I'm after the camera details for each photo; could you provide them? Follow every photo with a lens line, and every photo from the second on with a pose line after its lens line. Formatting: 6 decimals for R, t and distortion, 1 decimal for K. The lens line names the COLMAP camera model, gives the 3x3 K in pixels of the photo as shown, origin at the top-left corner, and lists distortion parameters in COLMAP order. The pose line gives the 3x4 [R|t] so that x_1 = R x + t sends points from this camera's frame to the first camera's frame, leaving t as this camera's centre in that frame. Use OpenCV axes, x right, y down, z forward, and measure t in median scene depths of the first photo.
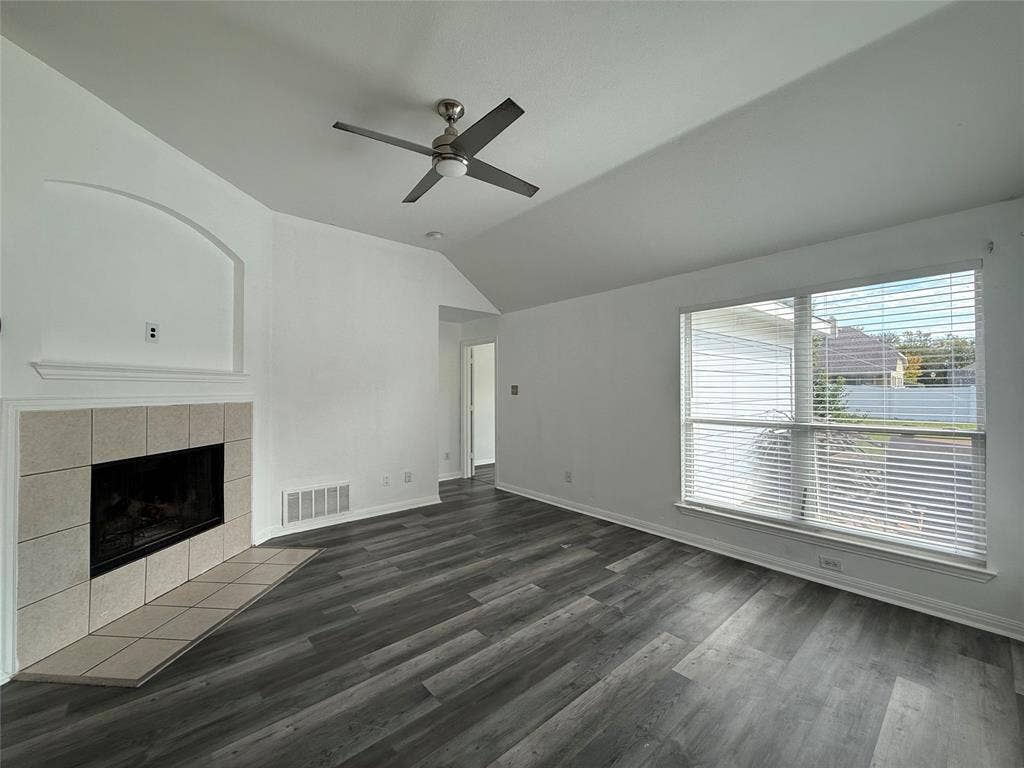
lens RADIAL K [[405.8, 0, 508.9], [0, 405.8, 385.6], [0, 0, 1]] dist [0.003116, 0.000730]
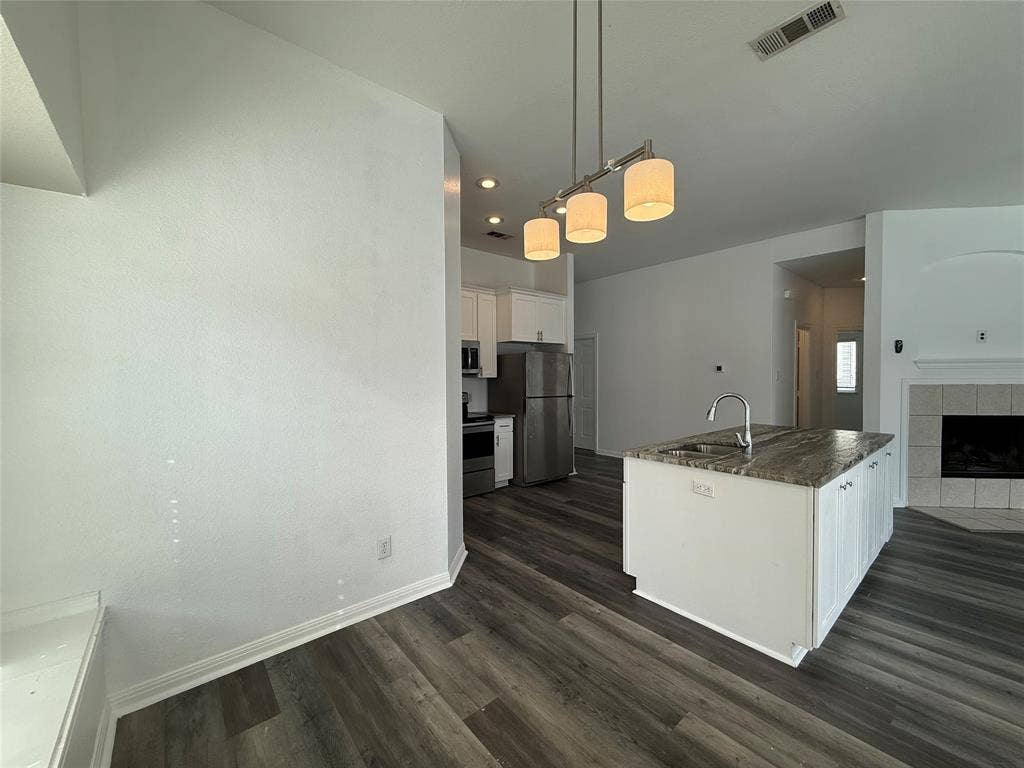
lens RADIAL K [[405.8, 0, 508.6], [0, 405.8, 386.1], [0, 0, 1]] dist [0.003116, 0.000730]
pose [[-0.007127, 0.022369, -0.999724, 0.788717], [0.013386, 0.999662, 0.022272, -0.001798], [0.999885, -0.013224, -0.007424, -0.900692]]
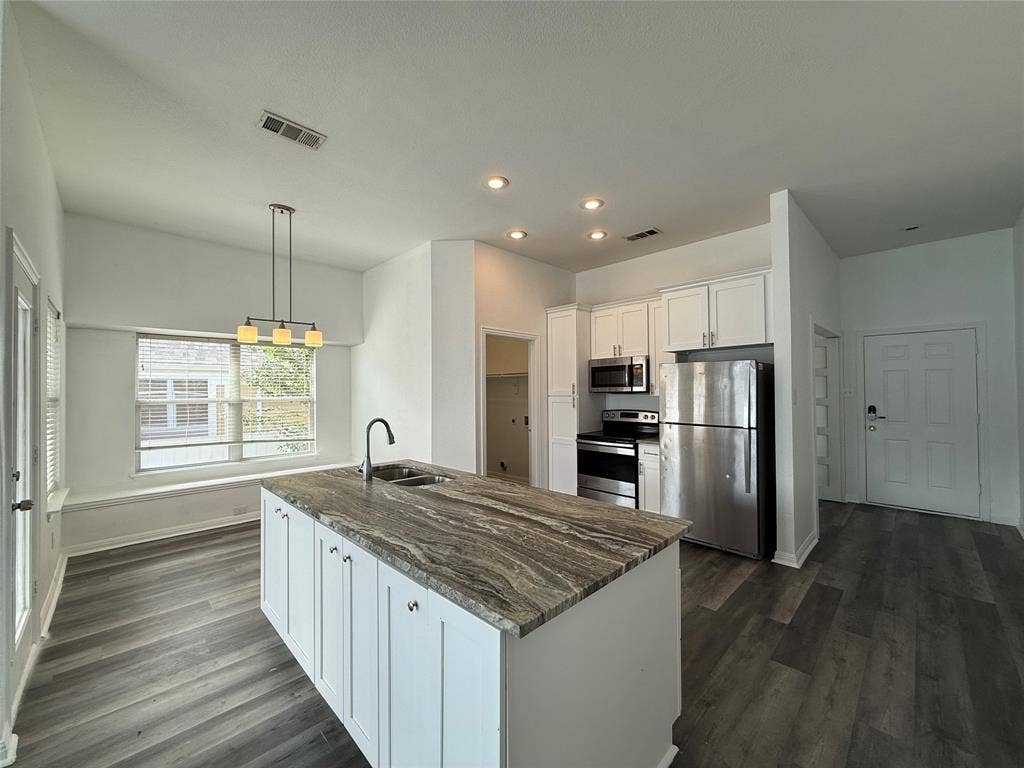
lens RADIAL K [[405.8, 0, 512.6], [0, 405.8, 385.5], [0, 0, 1]] dist [0.003116, 0.000730]
pose [[-0.996326, 0.005667, -0.085451, -0.849171], [0.007373, 0.999780, -0.019661, -0.021548], [0.085321, -0.020219, -0.996148, 1.169632]]
